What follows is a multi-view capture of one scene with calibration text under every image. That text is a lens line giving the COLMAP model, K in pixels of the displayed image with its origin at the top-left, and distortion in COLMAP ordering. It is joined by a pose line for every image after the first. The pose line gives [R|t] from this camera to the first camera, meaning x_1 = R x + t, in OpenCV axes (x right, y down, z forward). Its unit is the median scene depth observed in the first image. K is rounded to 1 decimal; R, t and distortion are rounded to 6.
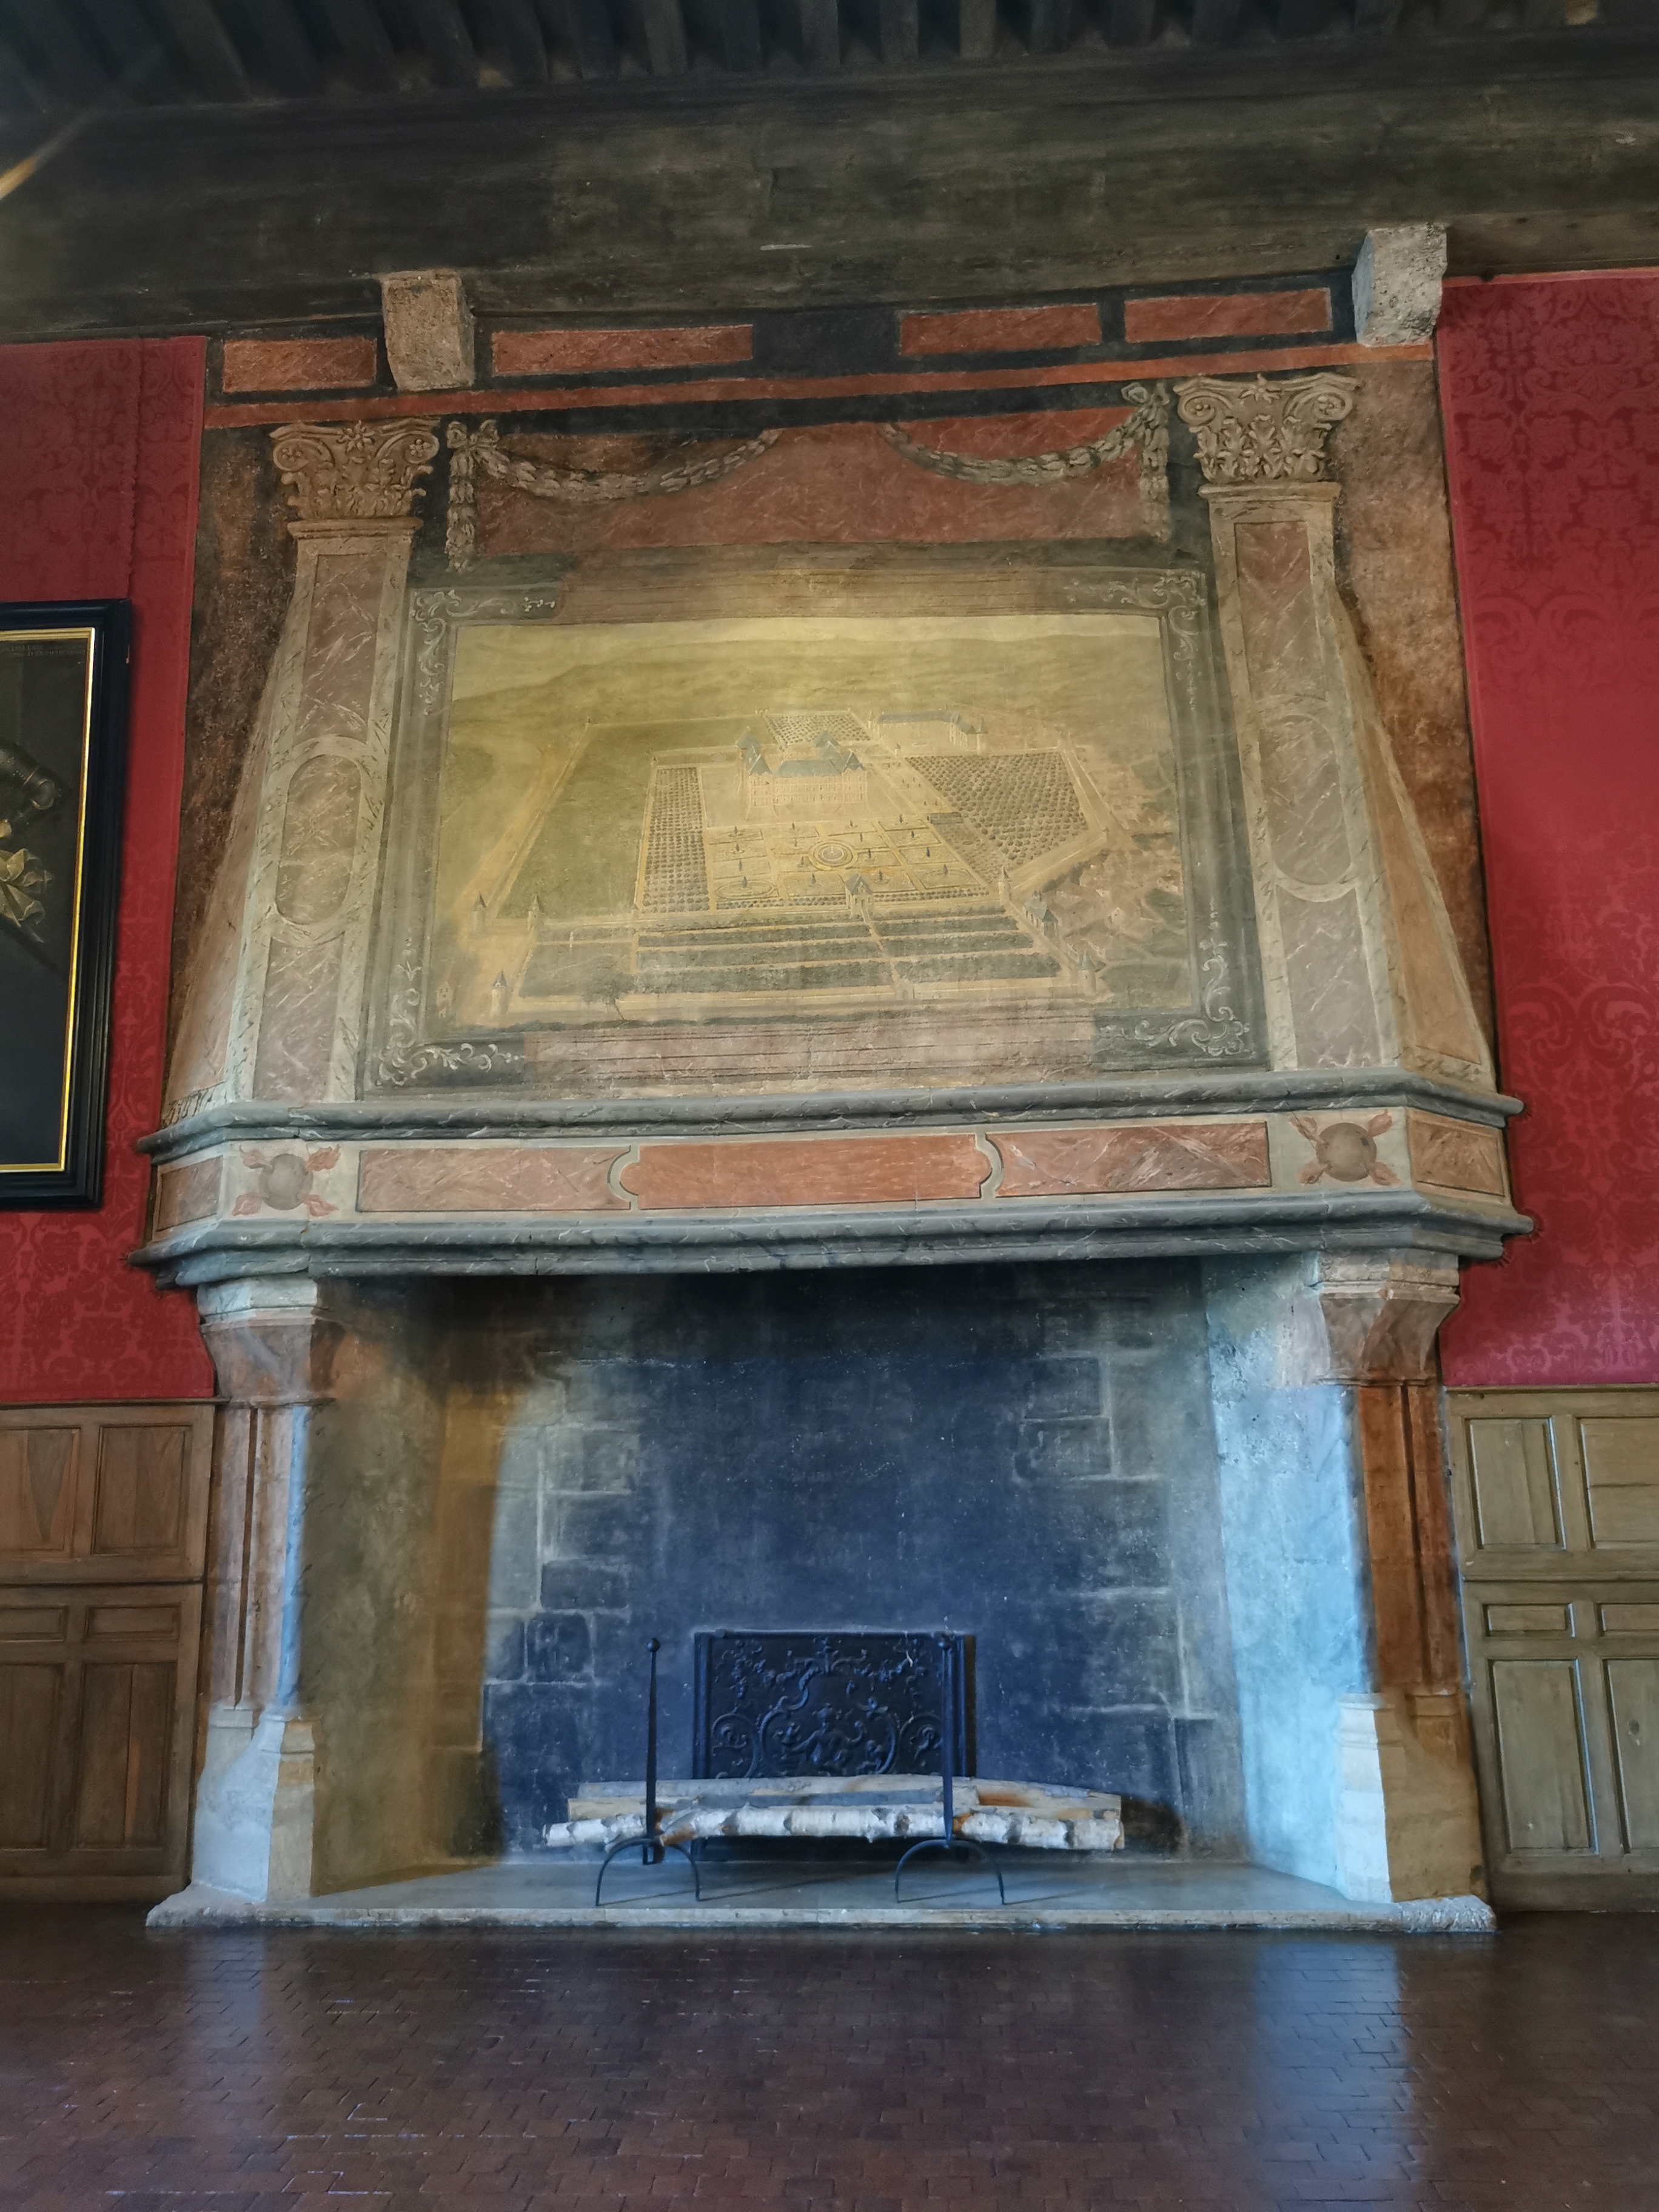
lens RADIAL K [[1722.4, 0, 829.5], [0, 1722.4, 1106.0], [0, 0, 1]] dist [0.052651, -0.049369]
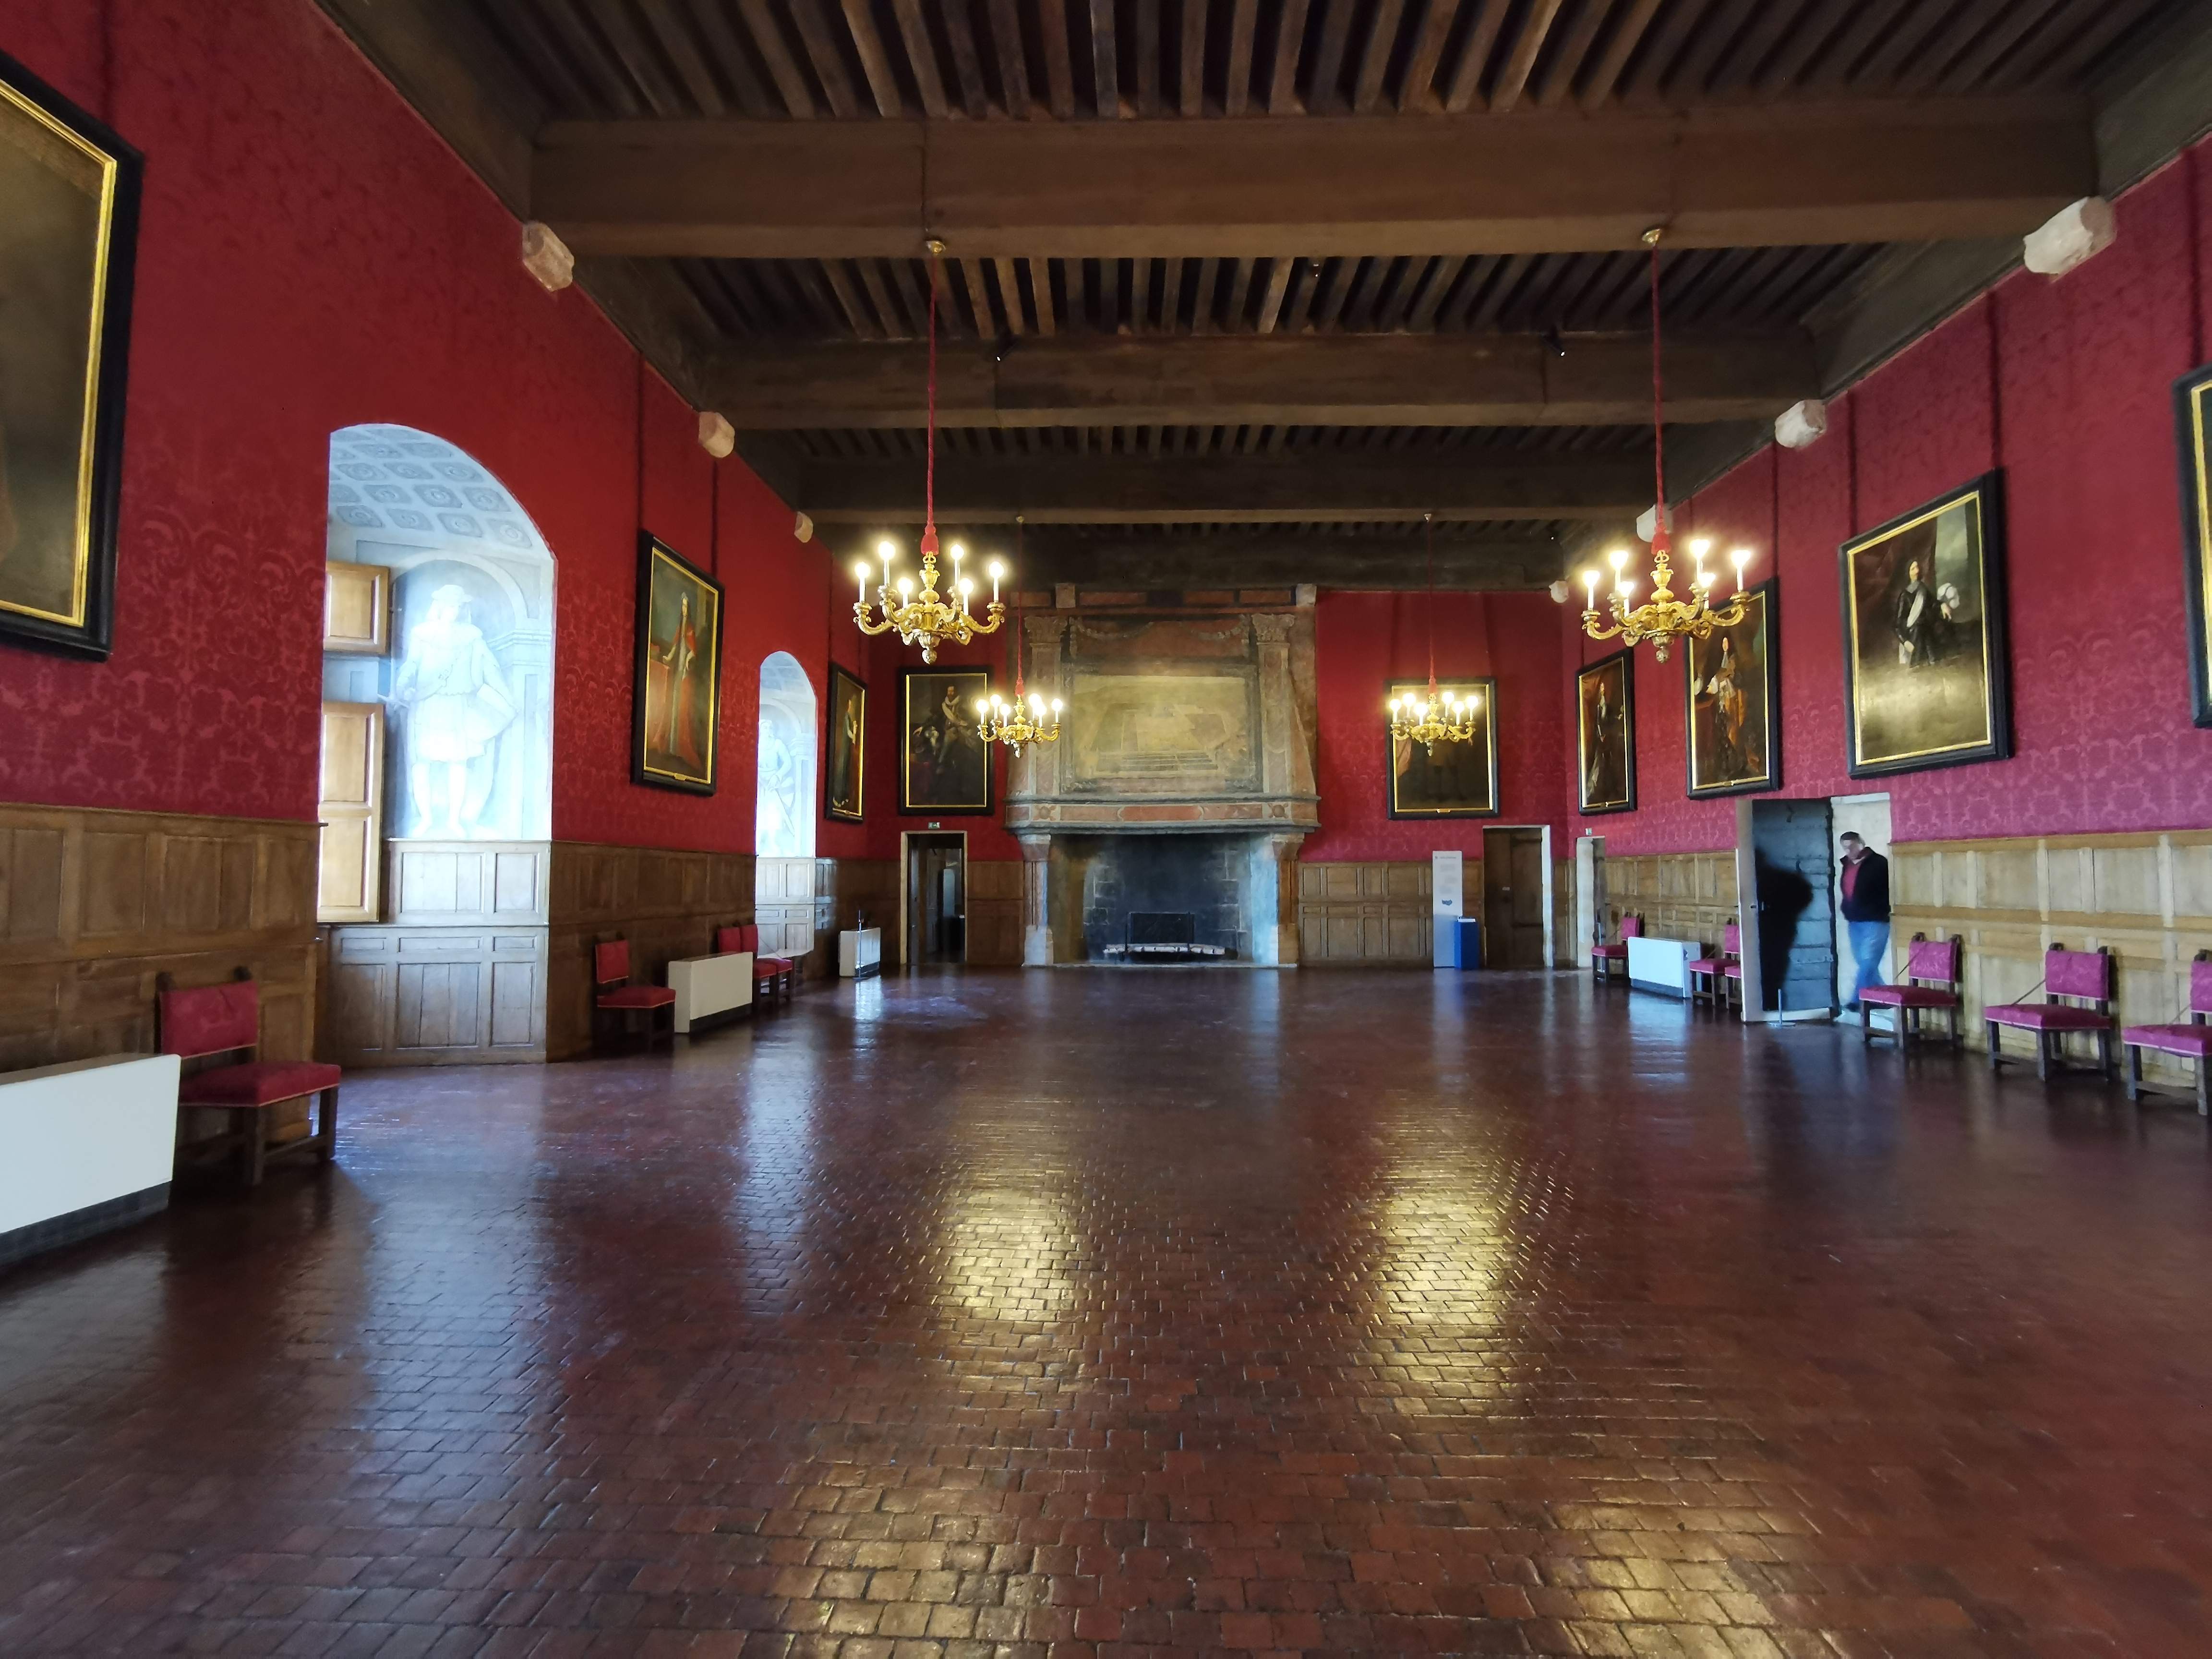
lens RADIAL K [[1090.3, 0, 1106.0], [0, 1090.3, 829.5], [0, 0, 1]] dist [-0.028554, 0.018363]
pose [[0.999723, 0.013429, 0.019331, -0.200535], [-0.016325, 0.987231, 0.158453, -0.350210], [-0.016956, -0.158725, 0.987177, -1.732192]]
